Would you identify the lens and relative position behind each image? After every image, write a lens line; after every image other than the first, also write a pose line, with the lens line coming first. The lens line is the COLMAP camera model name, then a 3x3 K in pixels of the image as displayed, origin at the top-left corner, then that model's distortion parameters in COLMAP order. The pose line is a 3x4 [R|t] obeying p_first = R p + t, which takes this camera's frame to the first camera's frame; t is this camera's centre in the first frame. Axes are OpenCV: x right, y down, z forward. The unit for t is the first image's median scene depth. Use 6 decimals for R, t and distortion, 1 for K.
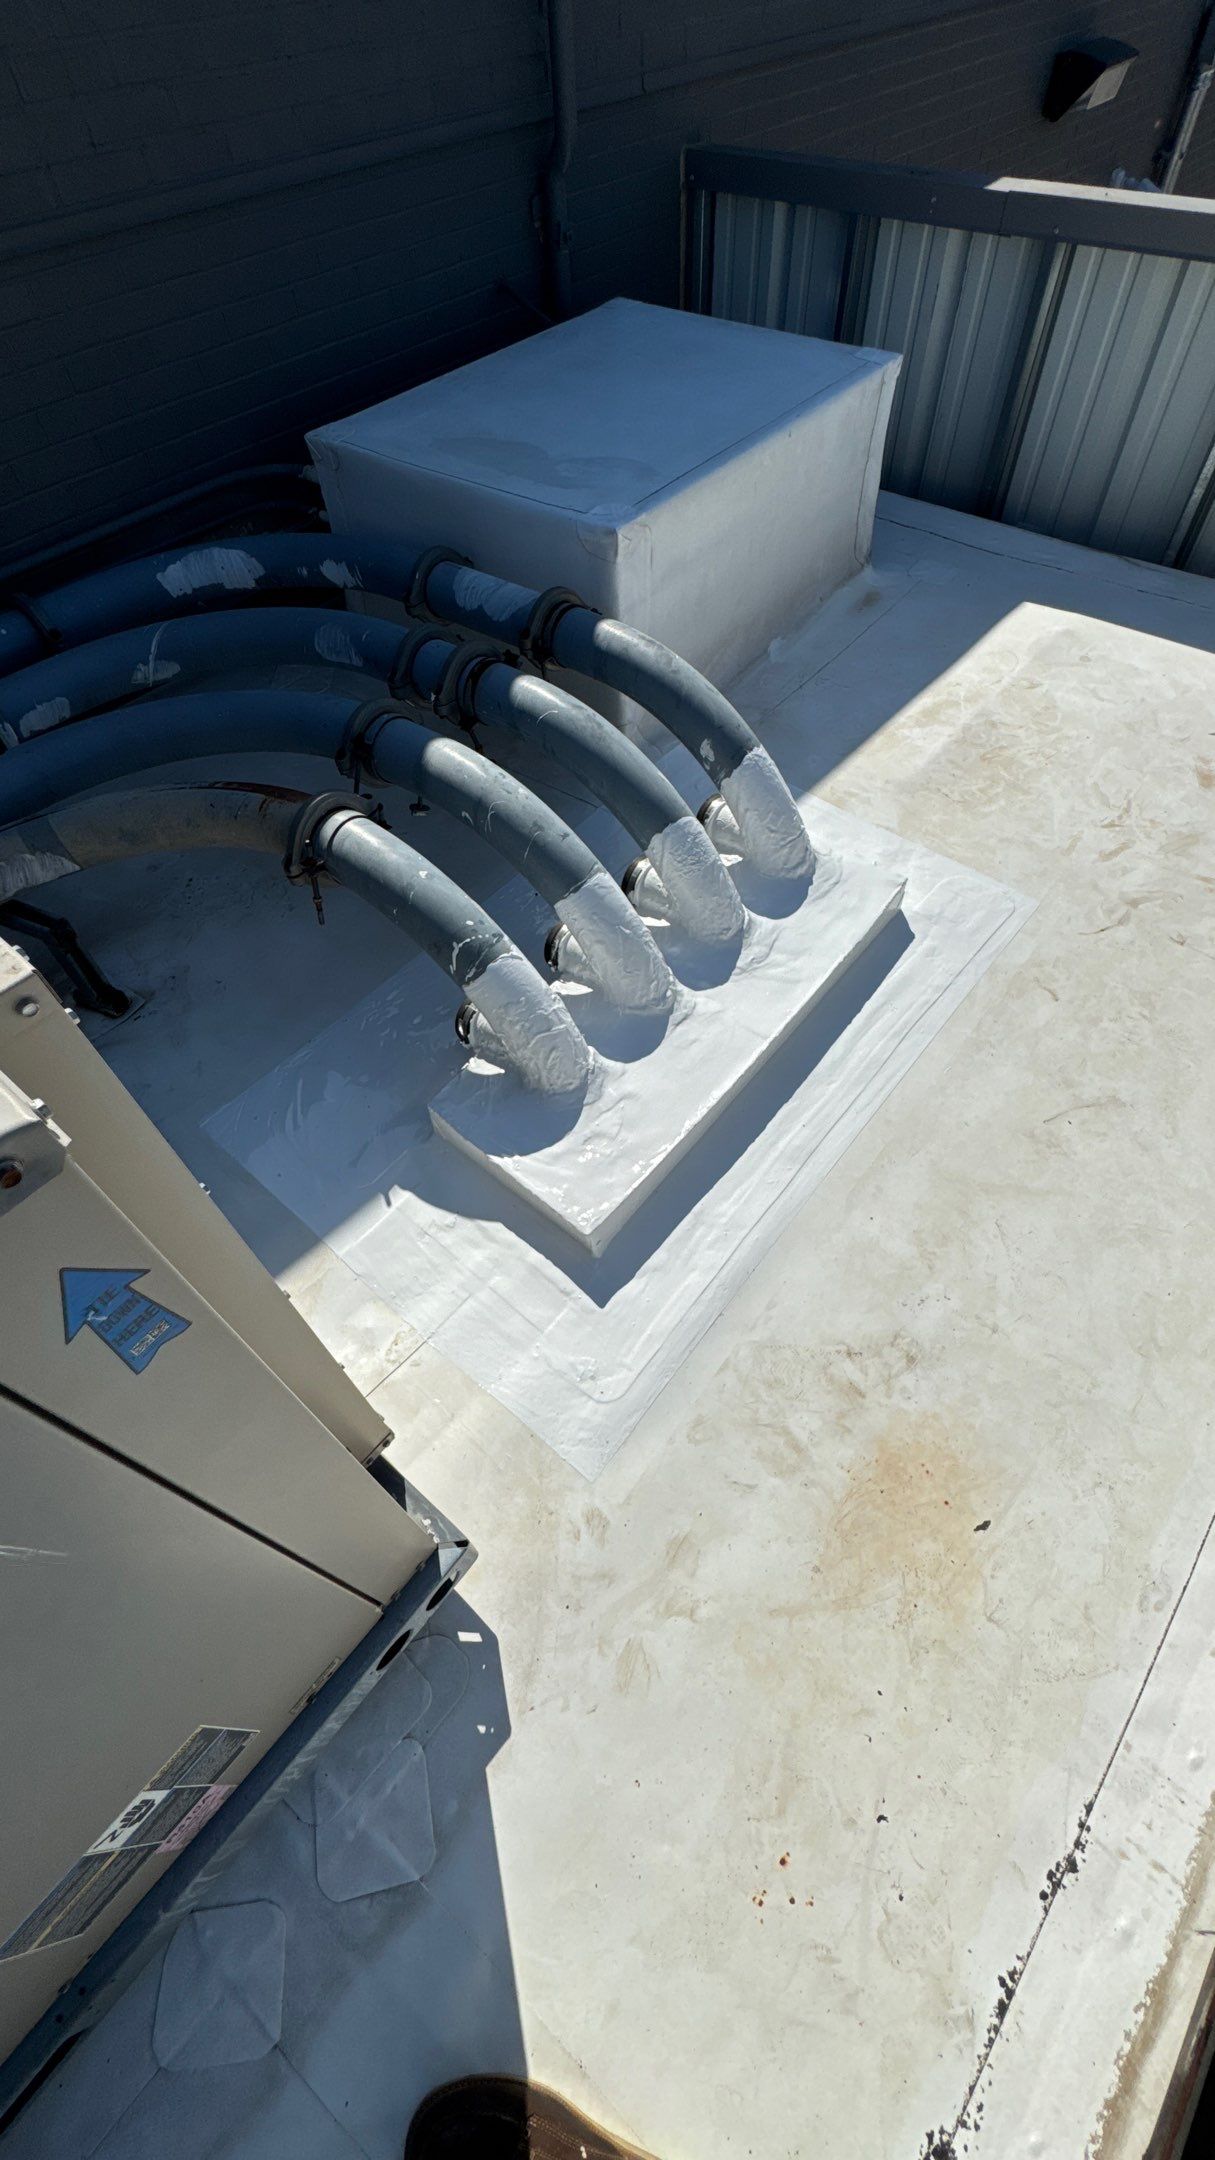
lens RADIAL K [[924.1, 0, 601.4], [0, 924.1, 1074.8], [0, 0, 1]] dist [-0.003510, 0.000486]
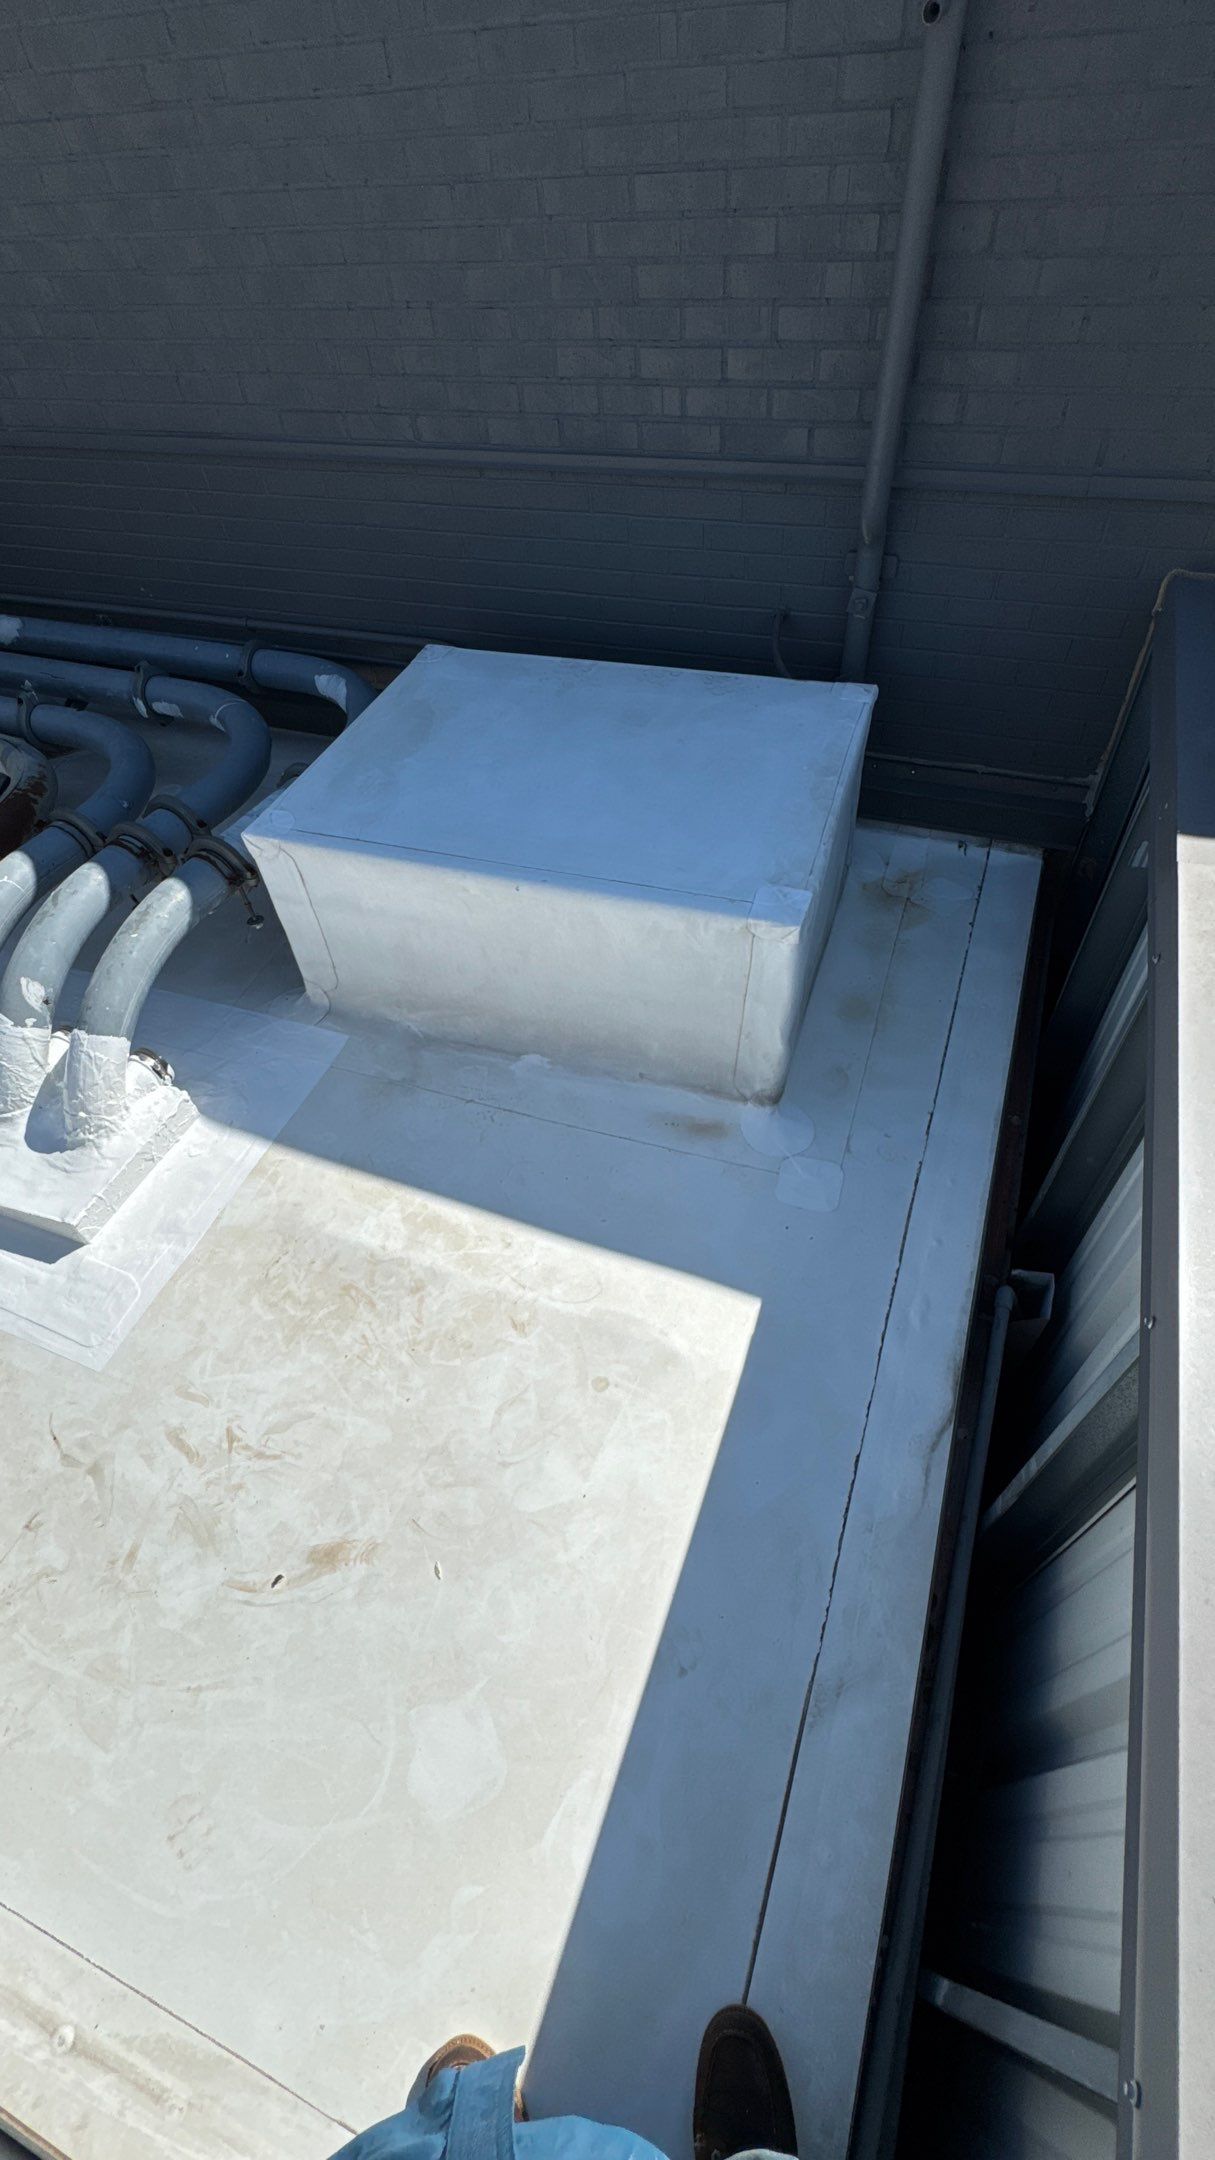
lens RADIAL K [[924.1, 0, 612.7], [0, 924.1, 1079.6], [0, 0, 1]] dist [-0.003510, 0.000486]
pose [[0.320340, 0.722551, -0.612619, 1.086615], [-0.723531, 0.604049, 0.334108, -1.140796], [0.611462, 0.336221, 0.716289, 0.603193]]
